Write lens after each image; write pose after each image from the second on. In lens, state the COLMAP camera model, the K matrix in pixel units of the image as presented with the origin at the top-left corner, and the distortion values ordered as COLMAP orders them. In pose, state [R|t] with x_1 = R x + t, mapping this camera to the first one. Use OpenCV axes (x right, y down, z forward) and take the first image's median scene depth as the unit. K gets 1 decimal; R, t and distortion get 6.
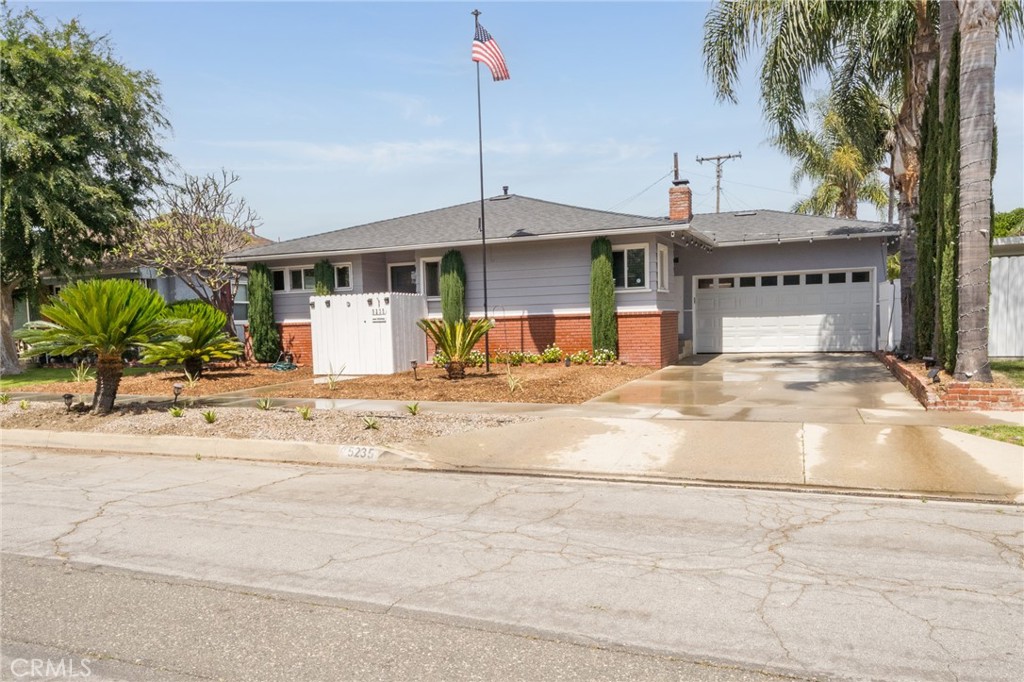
lens RADIAL K [[757.6, 0, 507.9], [0, 757.6, 382.3], [0, 0, 1]] dist [-0.000292, -0.002401]
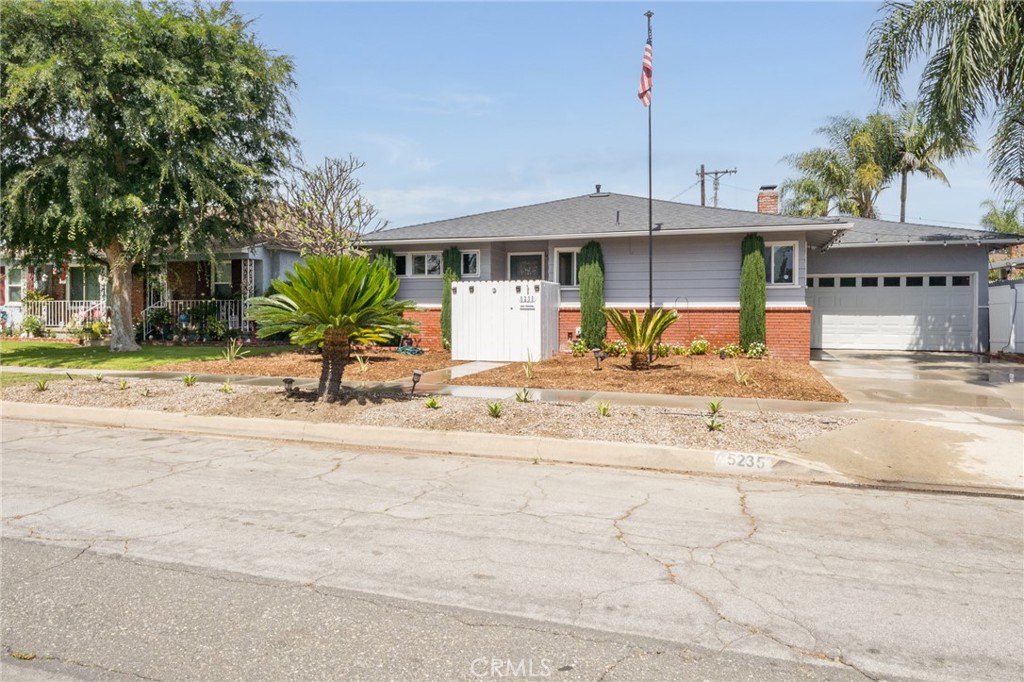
lens RADIAL K [[676.3, 0, 511.3], [0, 676.3, 315.7], [0, 0, 1]] dist [0.001861, 0.000221]
pose [[0.997721, 0.030499, 0.060185, -0.235329], [-0.025904, 0.996794, -0.075696, -0.003045], [-0.062300, 0.073965, 0.995313, 0.109975]]
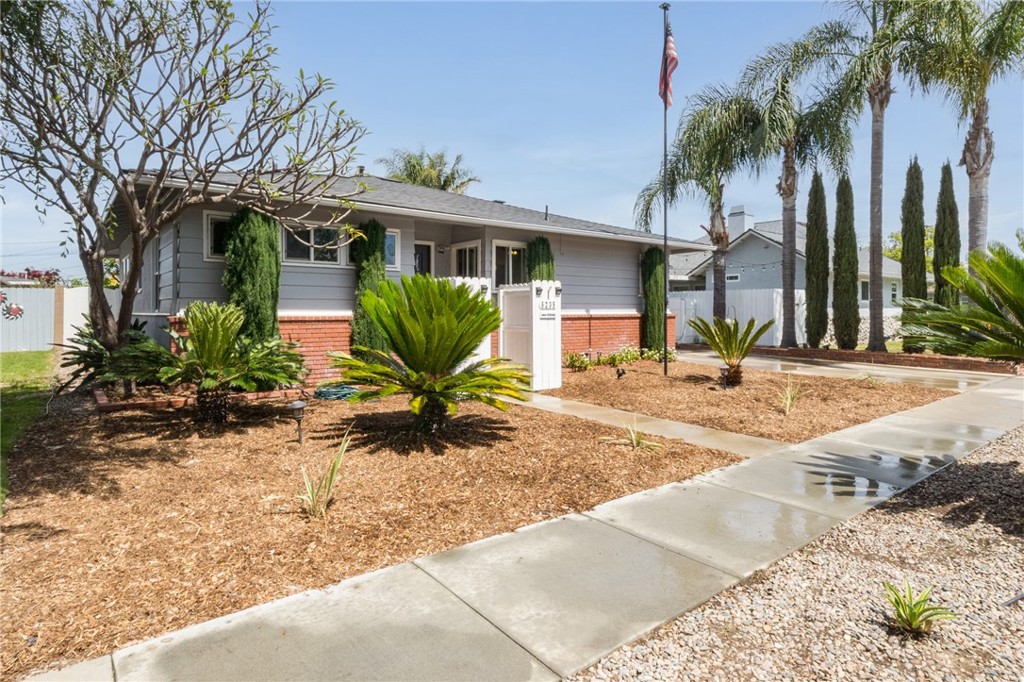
lens RADIAL K [[550.8, 0, 514.1], [0, 550.8, 314.3], [0, 0, 1]] dist [-0.000780, -0.000126]
pose [[0.494156, 0.023301, 0.869061, -0.635536], [0.056374, 0.996678, -0.058777, -0.051885], [-0.867544, 0.078037, 0.491201, 0.732657]]
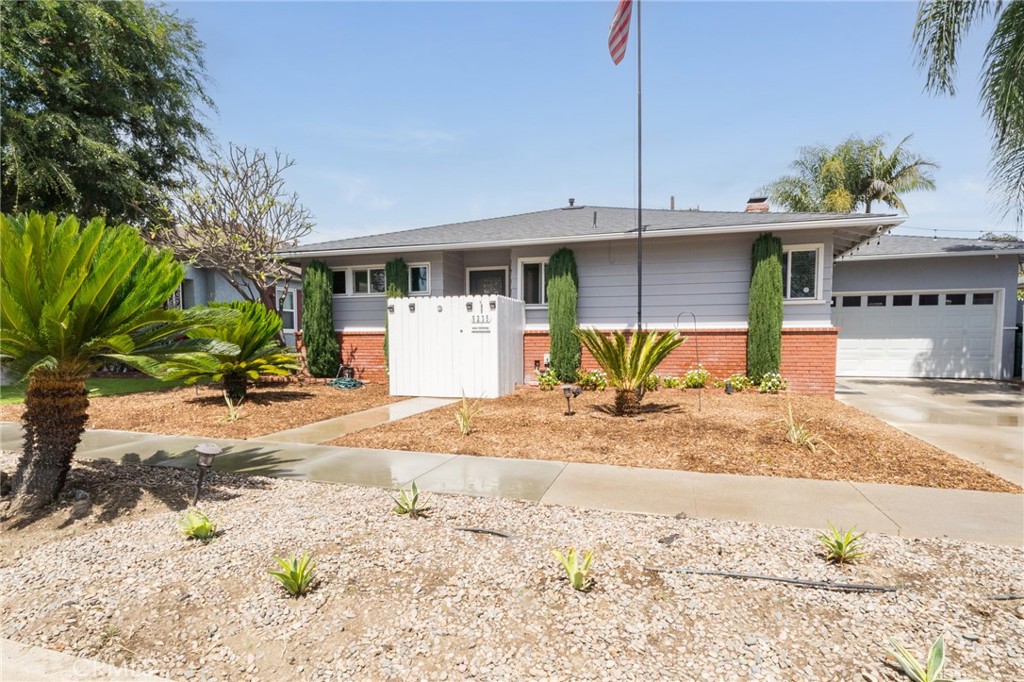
lens RADIAL K [[552.5, 0, 515.0], [0, 552.5, 375.8], [0, 0, 1]] dist [-0.002285, -0.000727]
pose [[0.996191, 0.020620, 0.084731, -0.175725], [-0.019174, 0.999657, -0.017848, -0.023538], [-0.085070, 0.016155, 0.996244, 0.409009]]
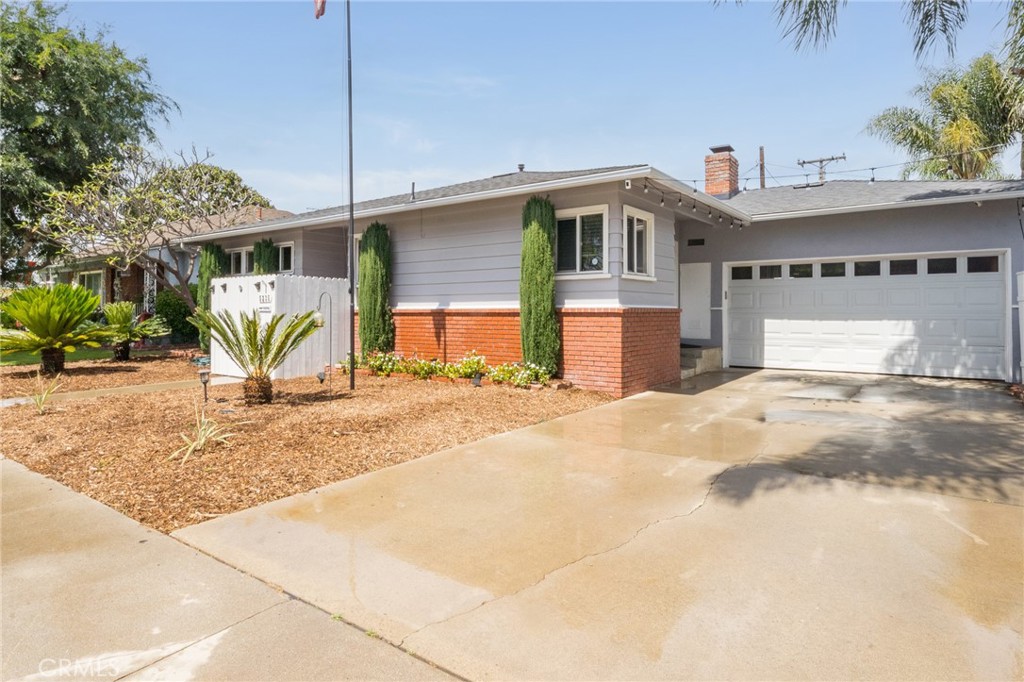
lens RADIAL K [[589.2, 0, 513.3], [0, 589.2, 311.1], [0, 0, 1]] dist [-0.004267, -0.000372]
pose [[0.970578, 0.029053, -0.239030, 0.213531], [-0.048135, 0.996067, -0.074387, -0.046007], [0.235928, 0.083704, 0.968159, 0.457364]]
